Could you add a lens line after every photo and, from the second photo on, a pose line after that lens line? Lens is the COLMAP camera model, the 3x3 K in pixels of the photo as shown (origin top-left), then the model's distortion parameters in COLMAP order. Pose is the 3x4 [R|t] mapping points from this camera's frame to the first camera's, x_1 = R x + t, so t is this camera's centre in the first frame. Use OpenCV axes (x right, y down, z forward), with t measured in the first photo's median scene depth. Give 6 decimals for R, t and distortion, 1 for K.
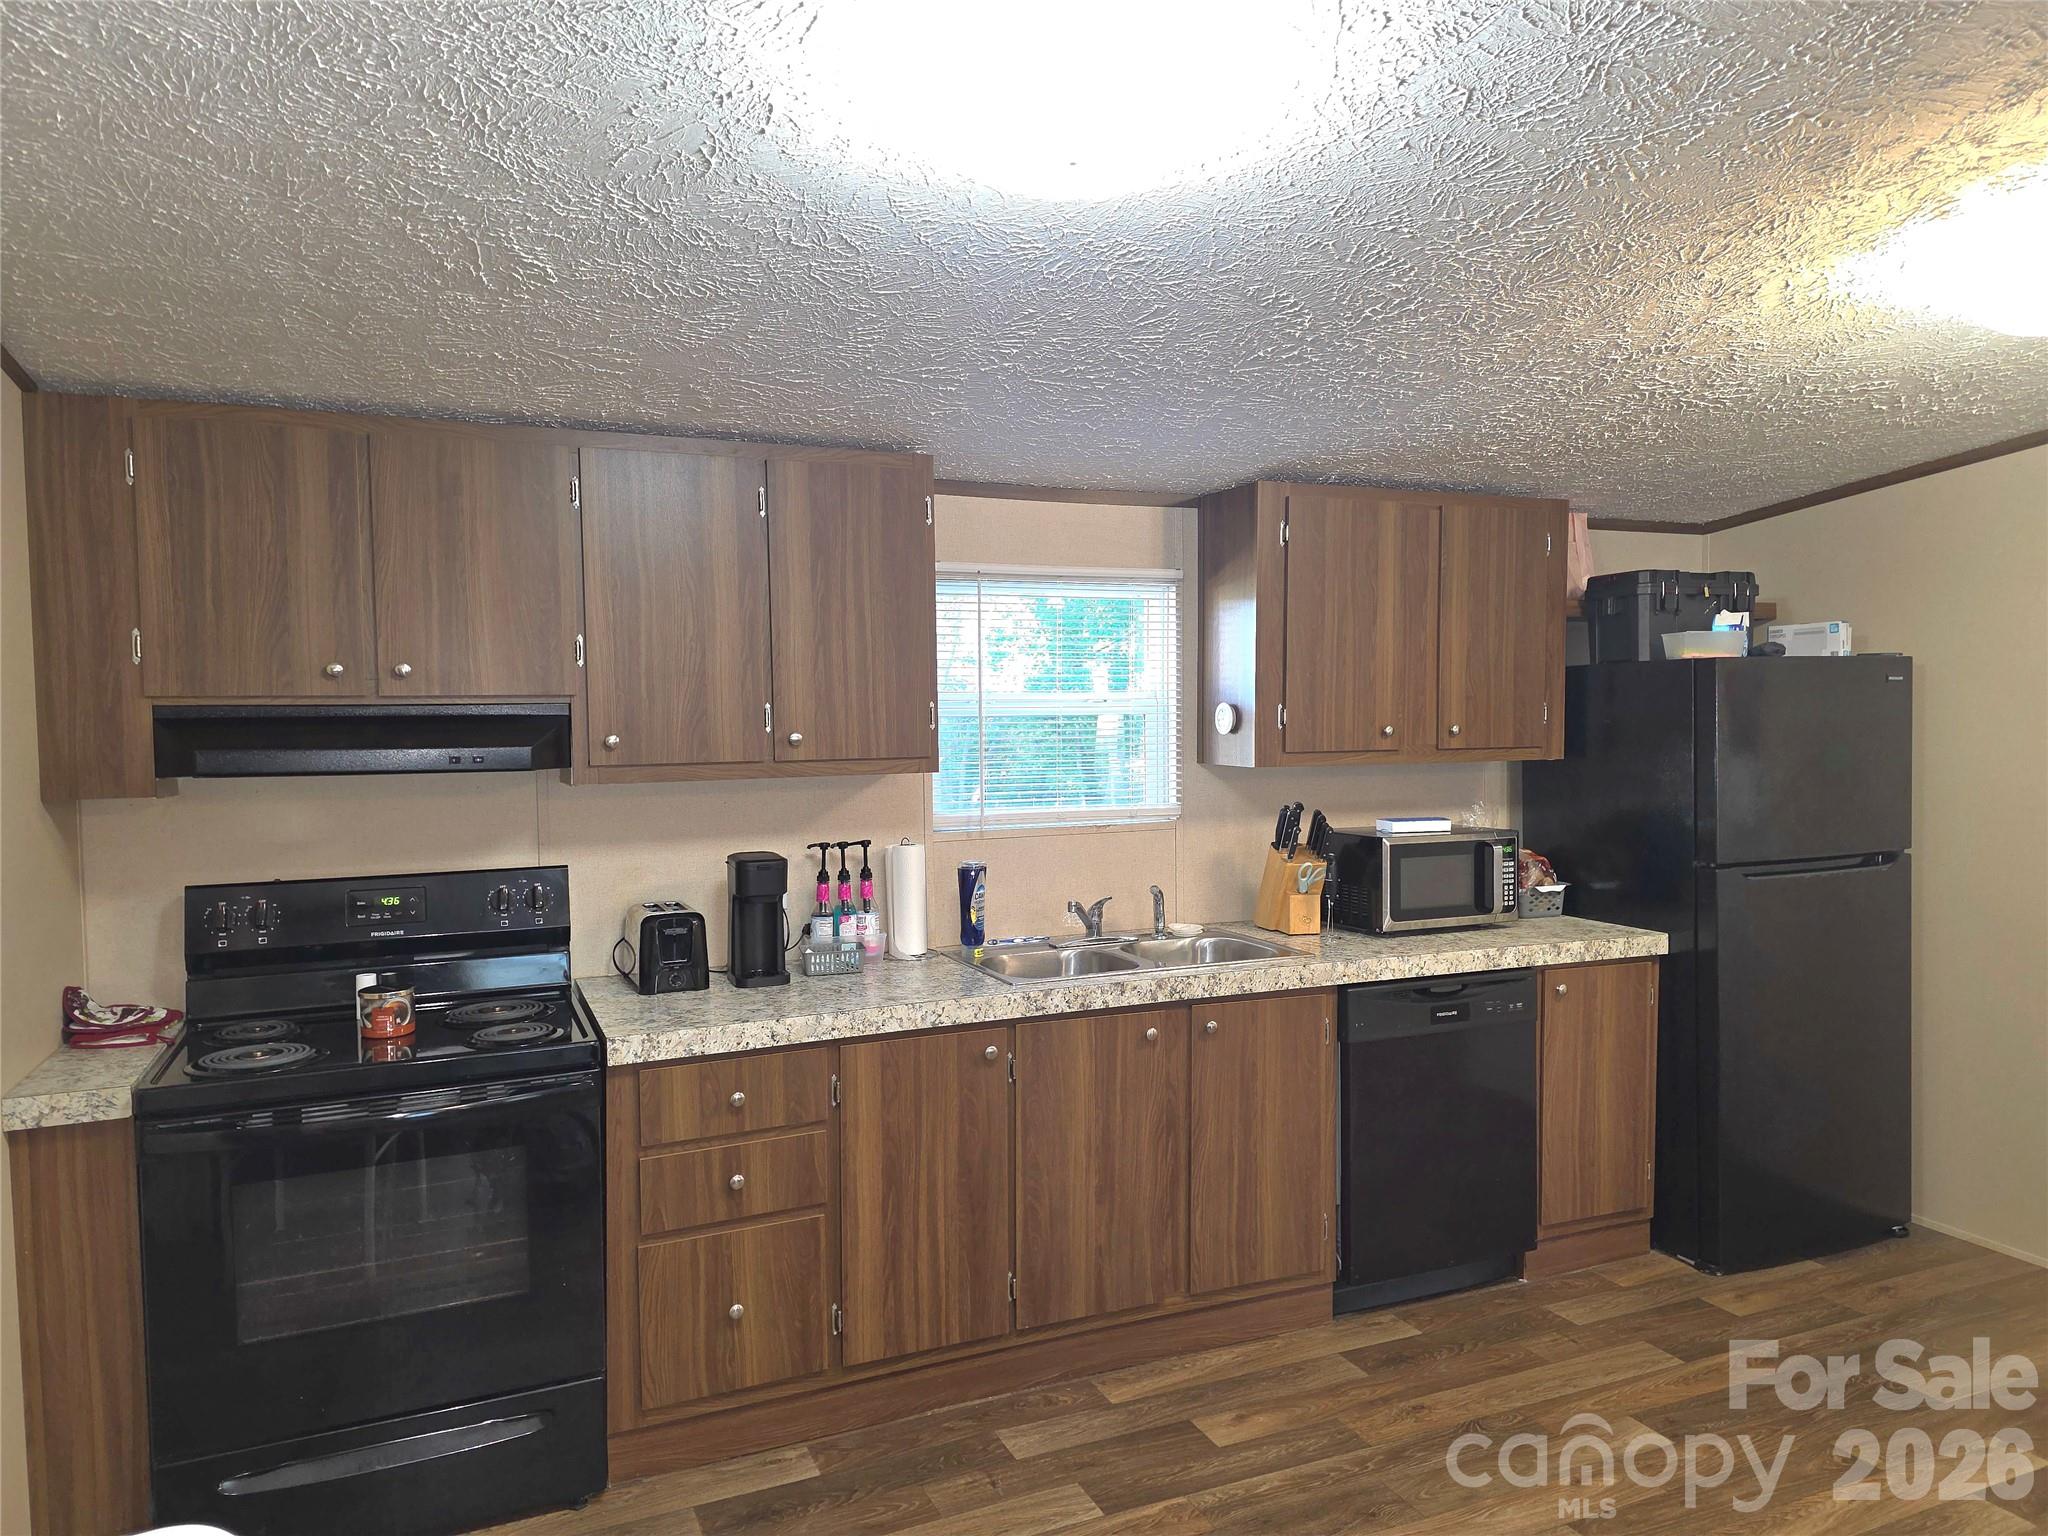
lens RADIAL K [[1373.1, 0, 1028.5], [0, 1373.1, 781.0], [0, 0, 1]] dist [0.047839, -0.002791]
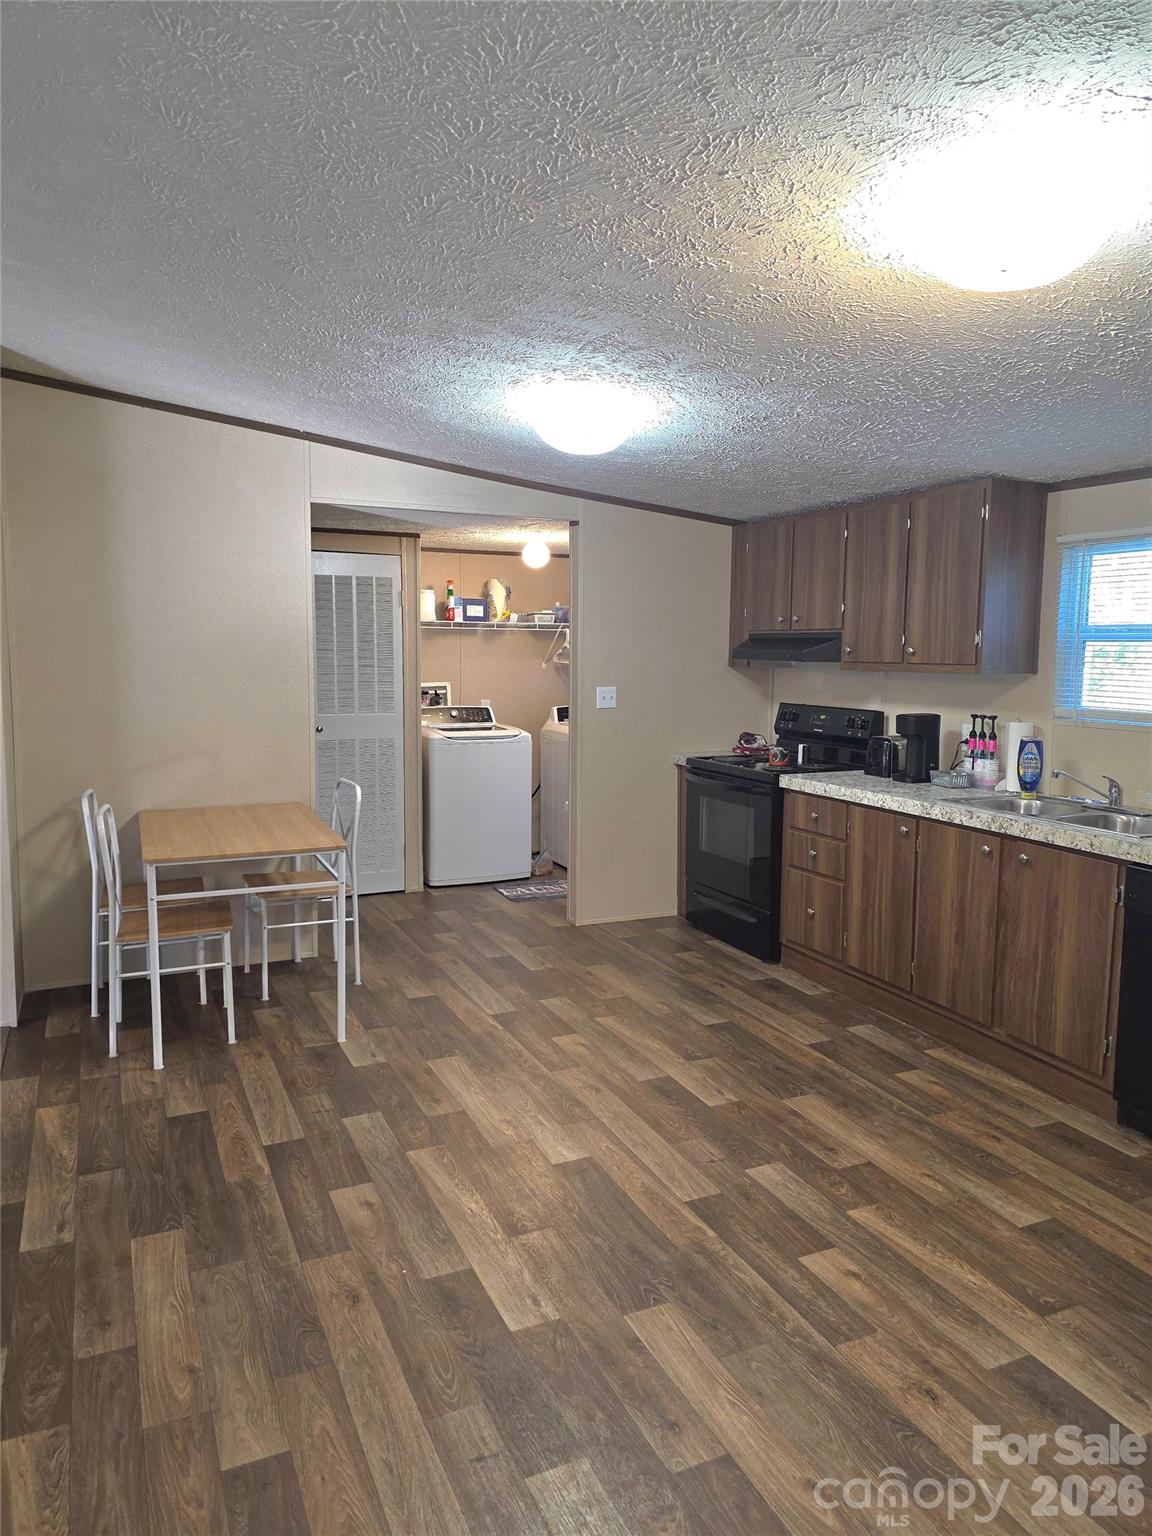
lens RADIAL K [[1029.8, 0, 576.0], [0, 1029.8, 768.0], [0, 0, 1]] dist [0.047839, -0.002791]
pose [[0.018479, 0.129540, -0.991402, 1.229031], [-0.055487, 0.990176, 0.128345, -0.029498], [0.998288, 0.052638, 0.025486, 0.515181]]
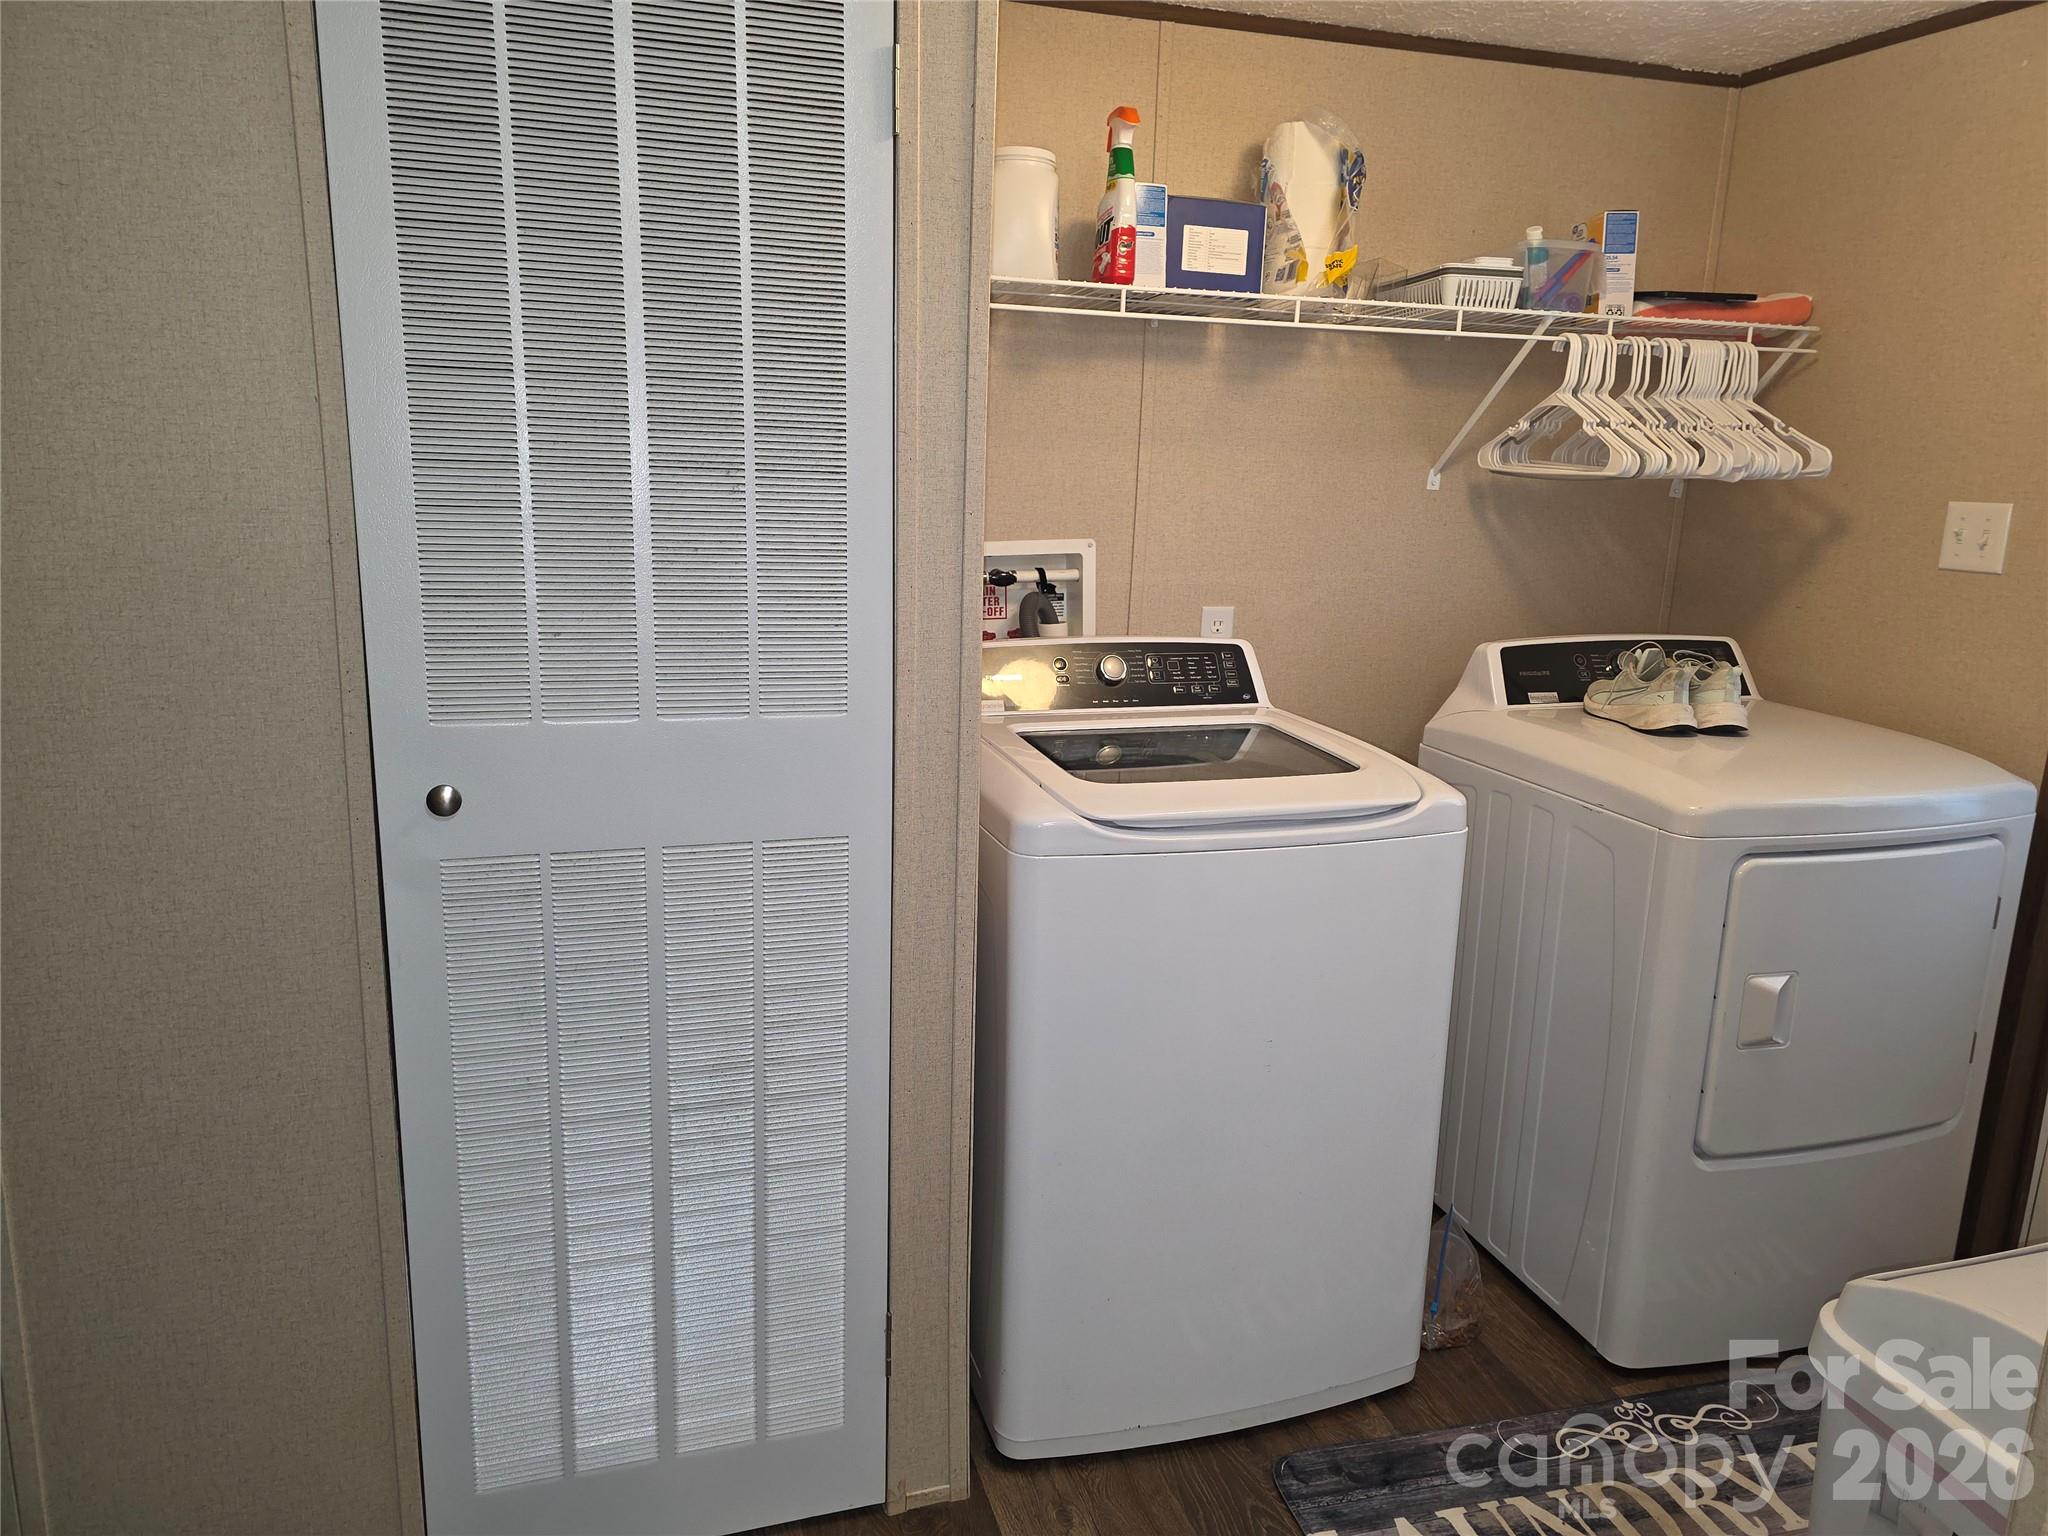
lens RADIAL K [[1373.1, 0, 1028.5], [0, 1373.1, 781.0], [0, 0, 1]] dist [0.047839, -0.002791]
pose [[-0.106464, 0.234090, -0.966368, -0.179856], [-0.073076, 0.967421, 0.242395, 0.030786], [0.991628, 0.096425, -0.085890, 0.337300]]
